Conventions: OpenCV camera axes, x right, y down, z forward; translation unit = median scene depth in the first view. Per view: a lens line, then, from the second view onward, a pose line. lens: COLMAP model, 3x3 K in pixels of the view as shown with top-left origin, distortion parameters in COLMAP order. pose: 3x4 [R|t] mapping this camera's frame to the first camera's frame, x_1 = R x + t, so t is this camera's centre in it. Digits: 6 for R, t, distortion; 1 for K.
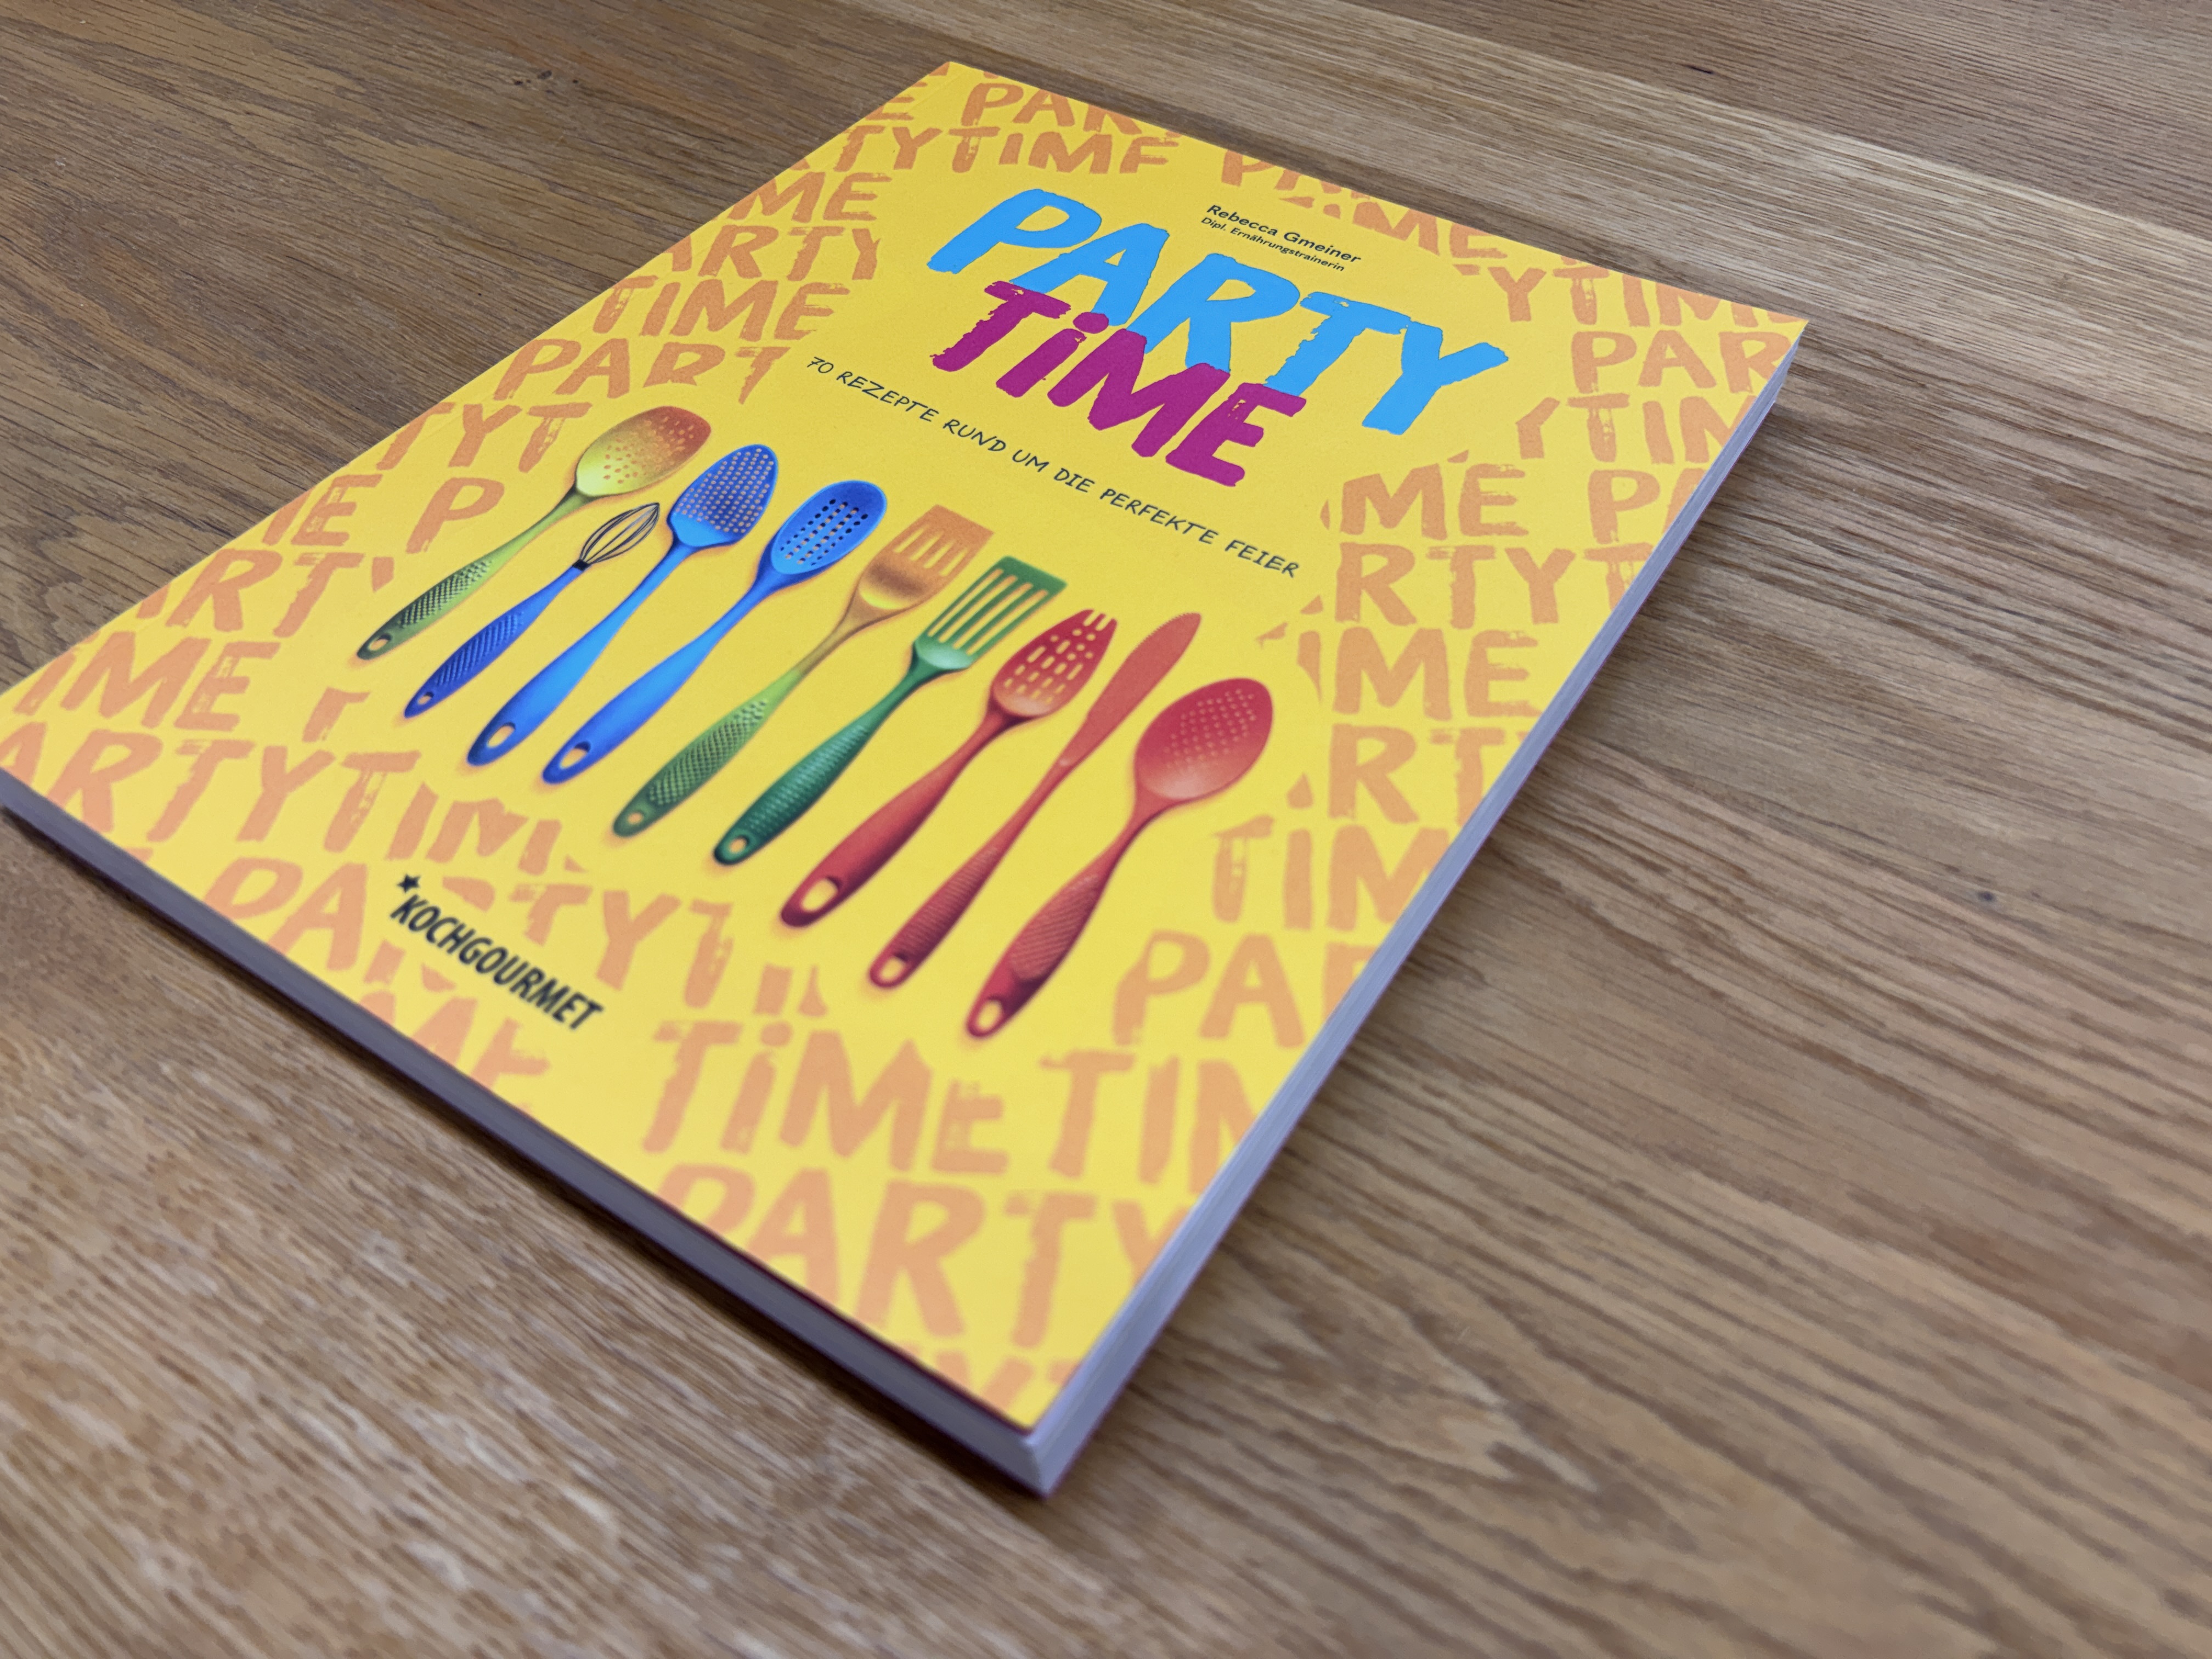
lens RADIAL K [[1738.1, 0, 1114.5], [0, 1738.1, 816.9], [0, 0, 1]] dist [0.042594, -0.062850]
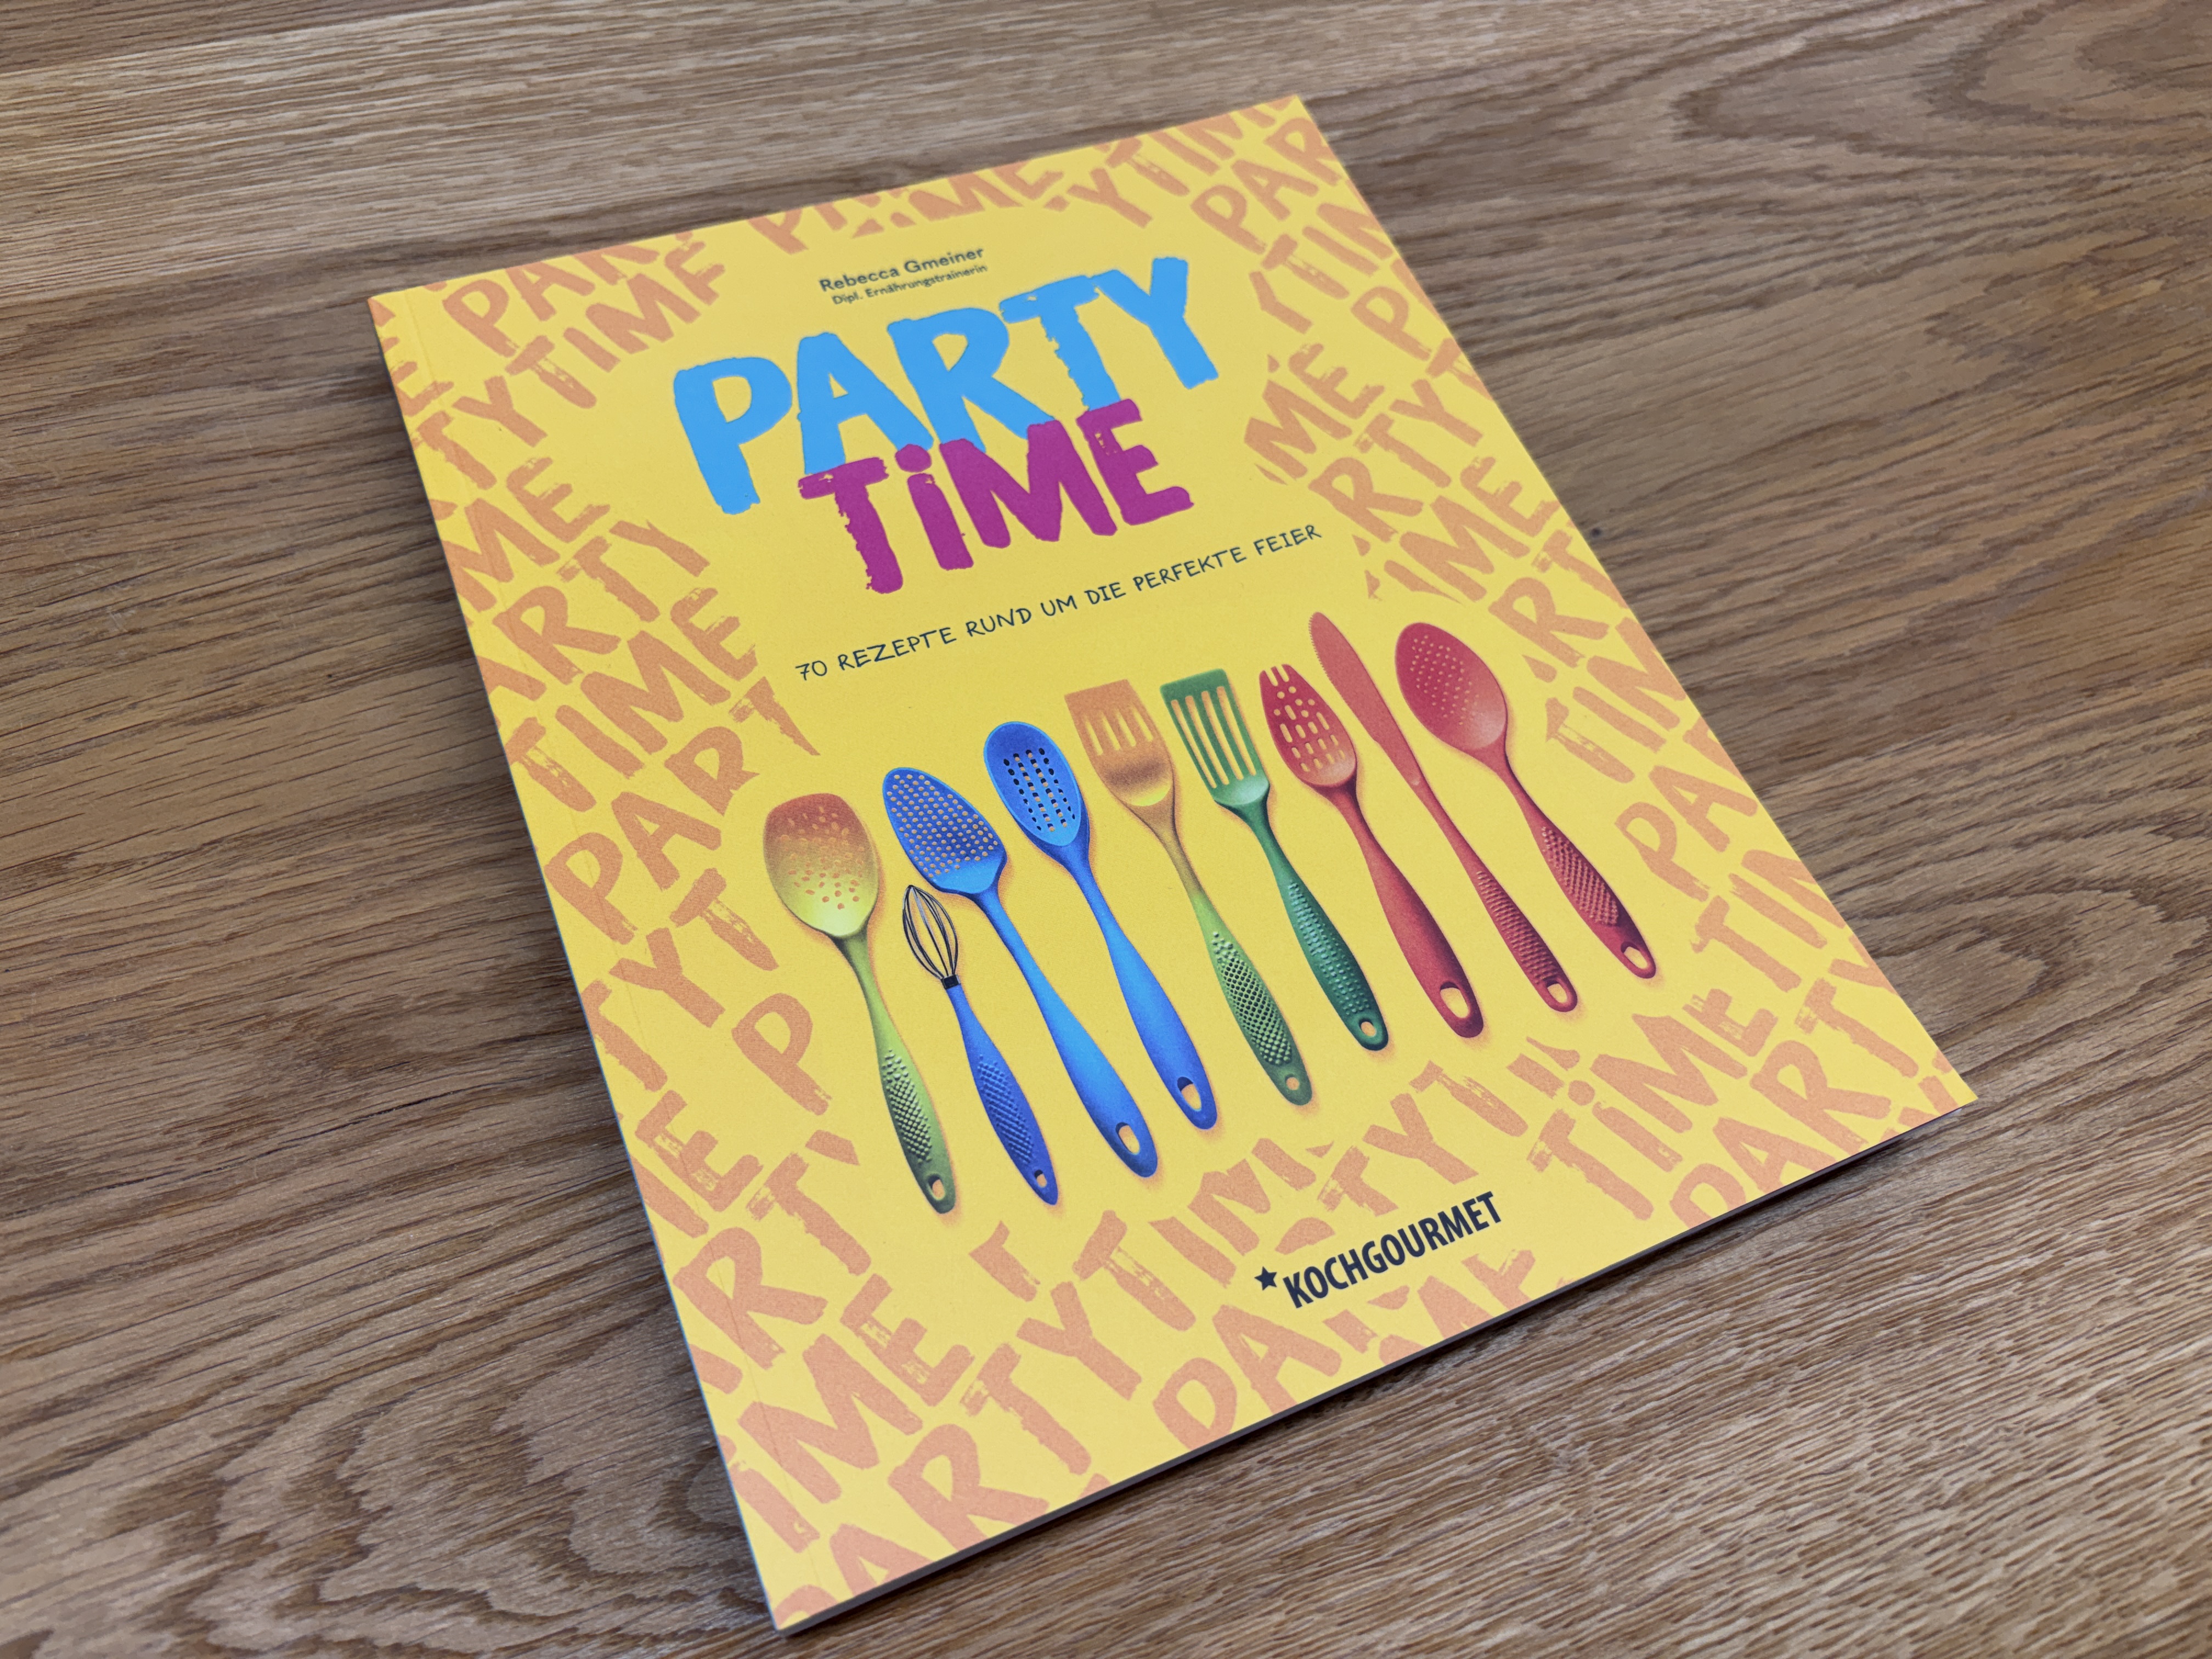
lens RADIAL K [[1738.1, 0, 1111.5], [0, 1738.1, 828.2], [0, 0, 1]] dist [0.042594, -0.062850]
pose [[0.592845, -0.670810, 0.445589, -0.364553], [0.534601, 0.741627, 0.405205, -0.398572], [-0.602276, -0.002012, 0.798285, 0.093658]]
